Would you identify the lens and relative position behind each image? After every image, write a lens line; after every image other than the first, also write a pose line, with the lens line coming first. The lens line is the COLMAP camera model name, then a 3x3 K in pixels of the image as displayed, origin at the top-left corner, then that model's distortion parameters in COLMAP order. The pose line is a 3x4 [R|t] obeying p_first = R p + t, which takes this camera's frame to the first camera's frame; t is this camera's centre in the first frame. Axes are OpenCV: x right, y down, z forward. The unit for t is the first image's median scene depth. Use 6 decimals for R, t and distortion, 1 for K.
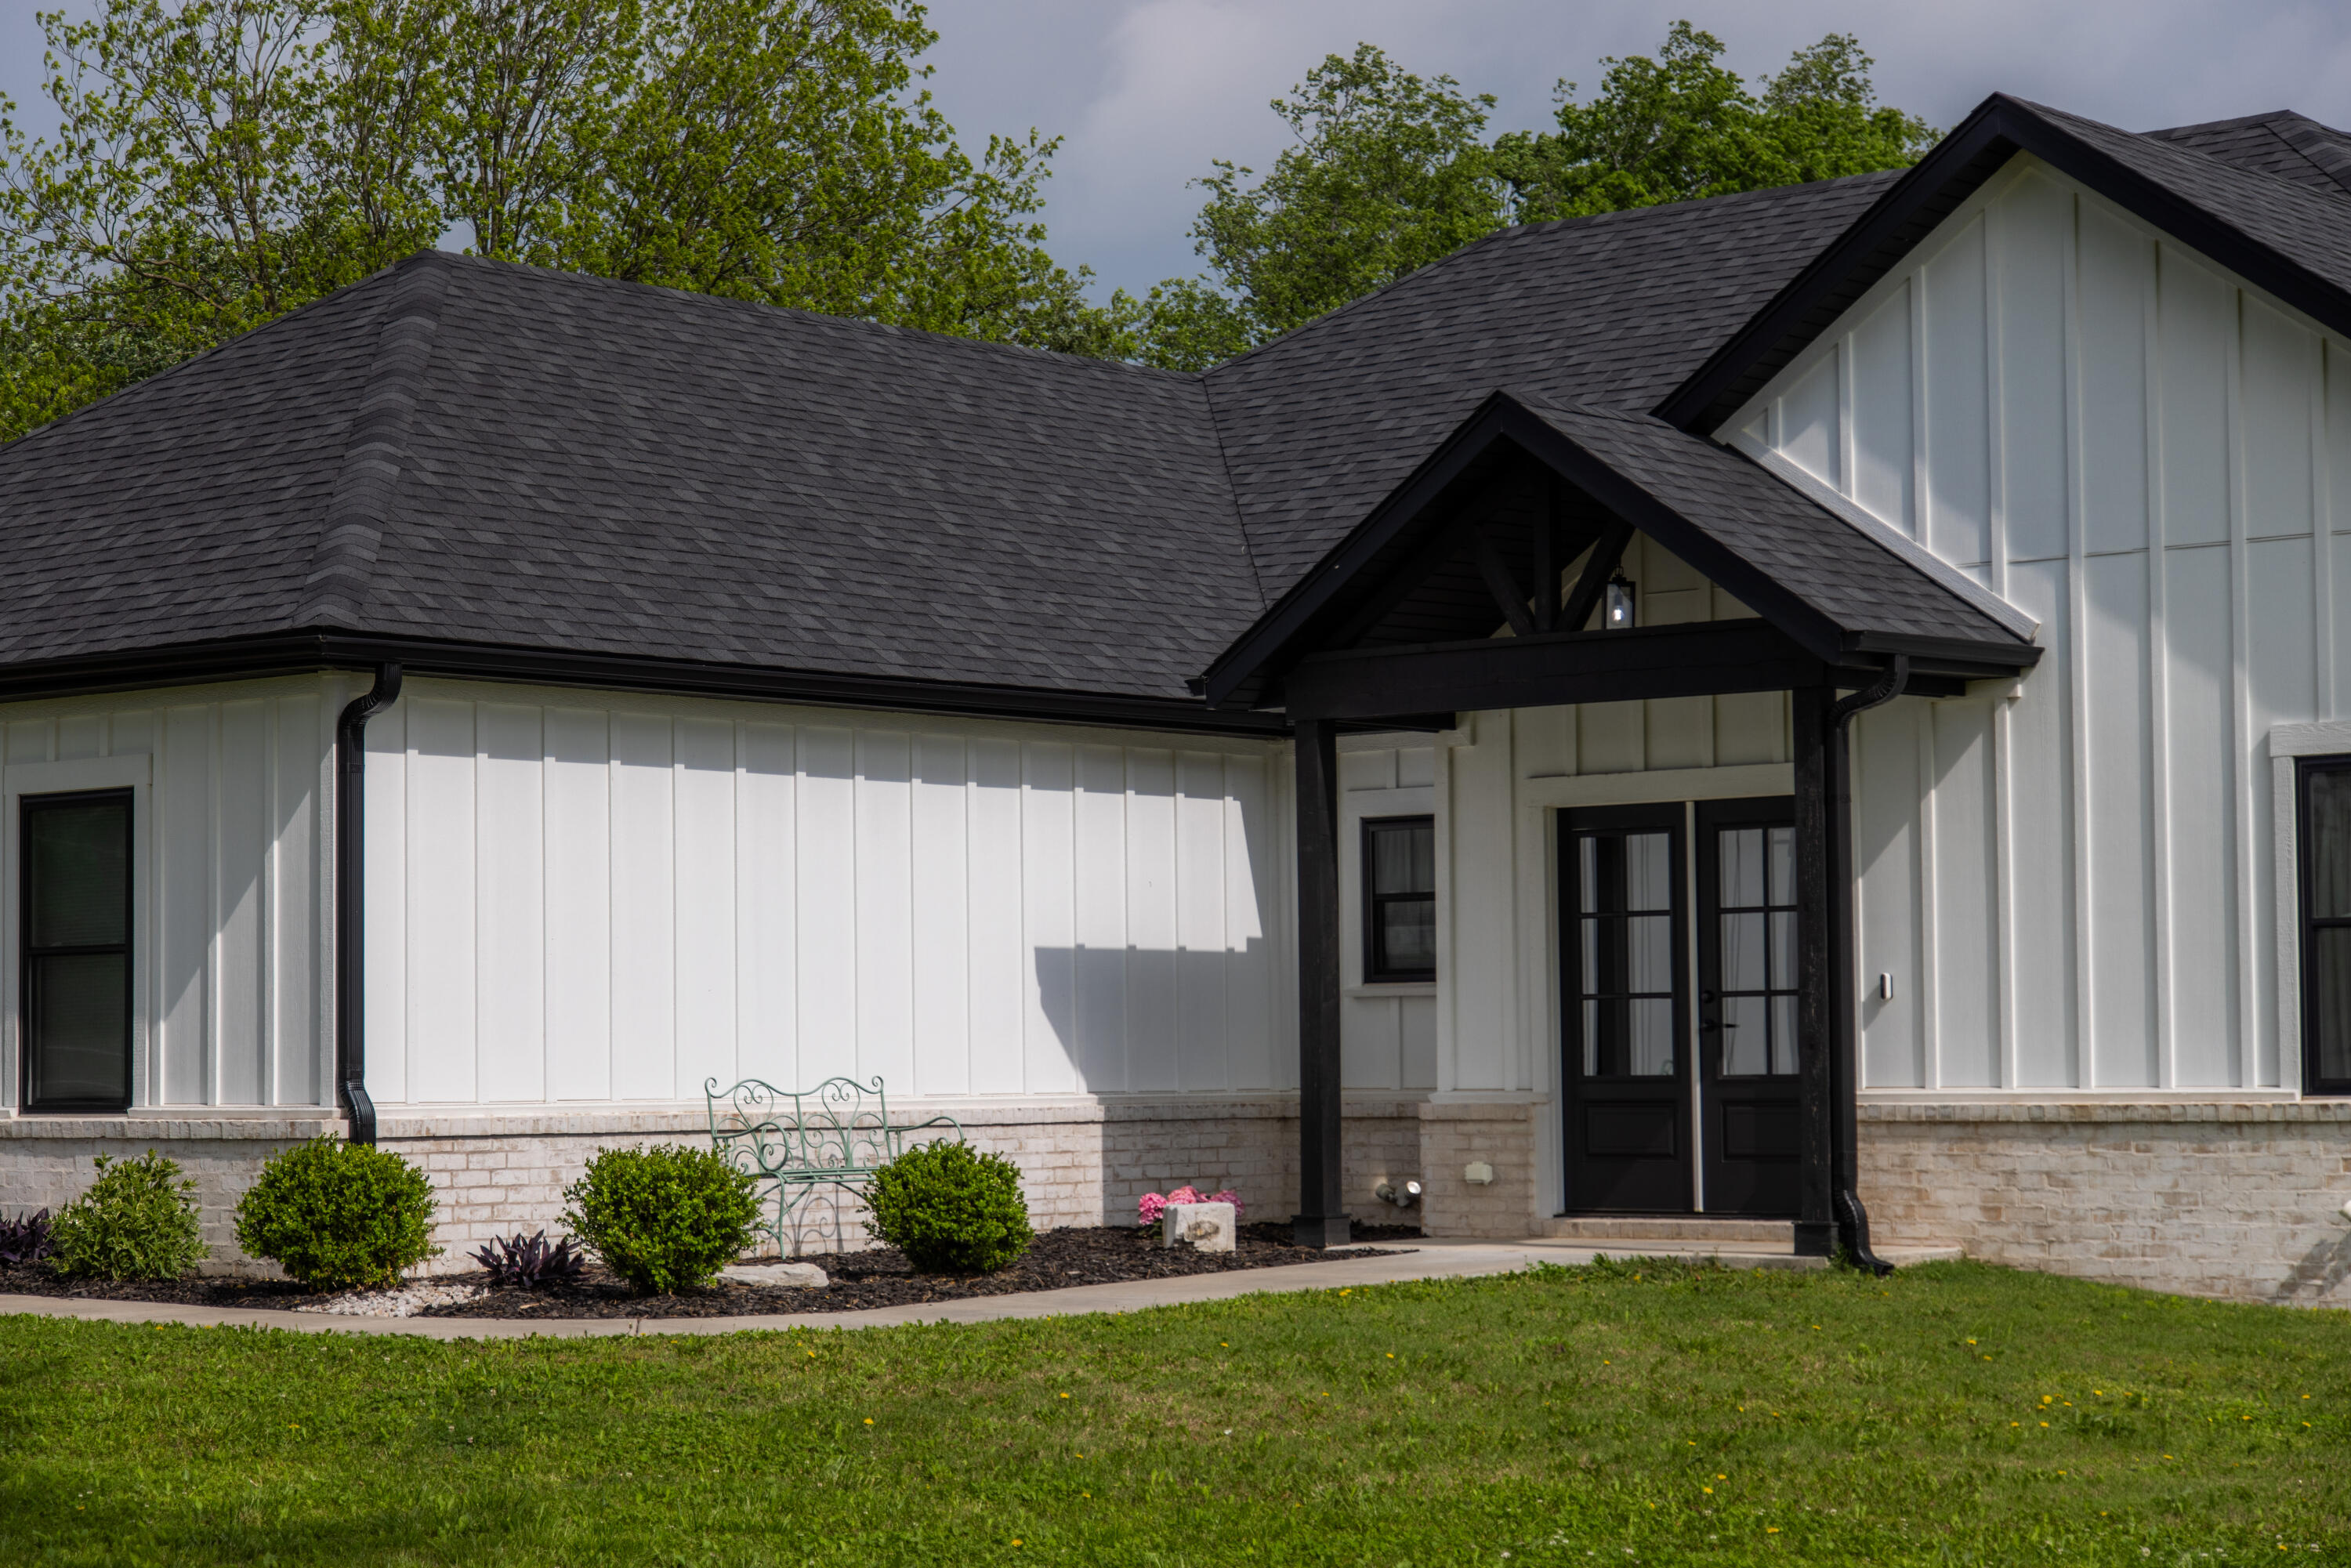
lens RADIAL K [[4680.9, 0, 1175.5], [0, 4680.9, 784.0], [0, 0, 1]] dist [-0.036553, -0.310571]
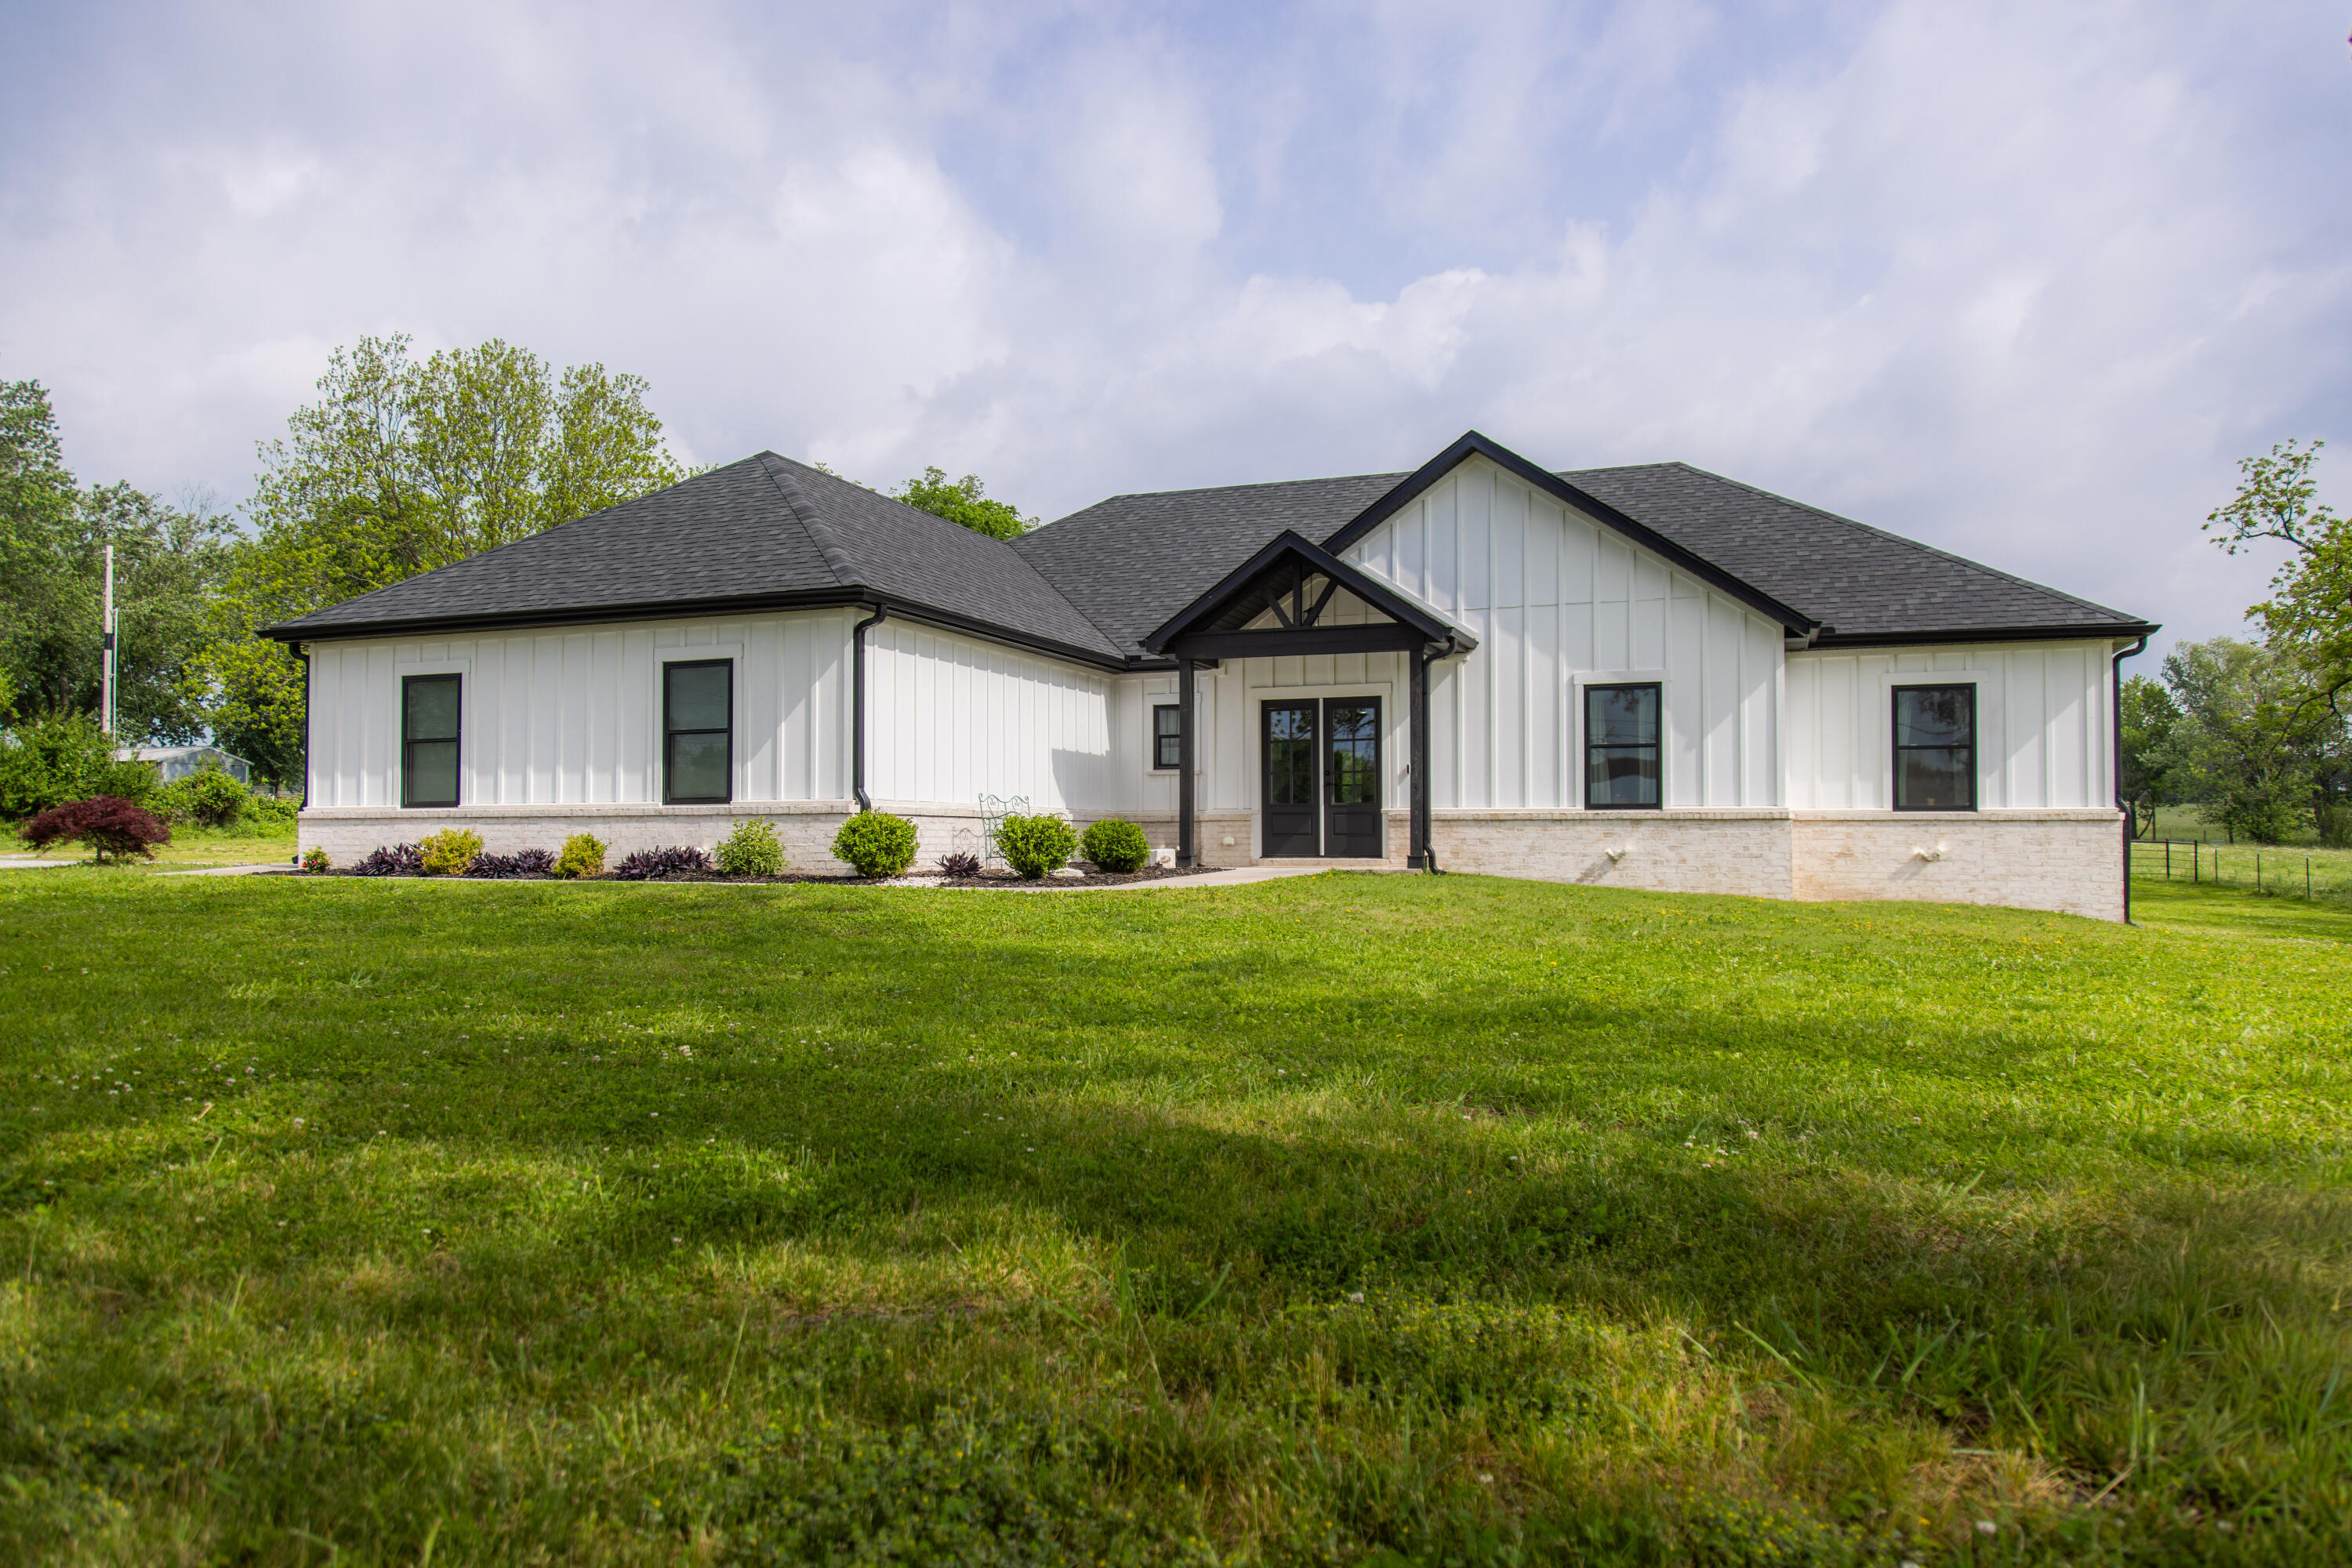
lens RADIAL K [[1596.7, 0, 1175.8], [0, 1596.7, 835.8], [0, 0, 1]] dist [-0.000573, 0.000327]
pose [[0.934870, 0.011923, 0.354790, -0.300534], [-0.030371, 0.998458, 0.046472, 0.044499], [-0.353689, -0.054221, 0.933790, 0.209710]]
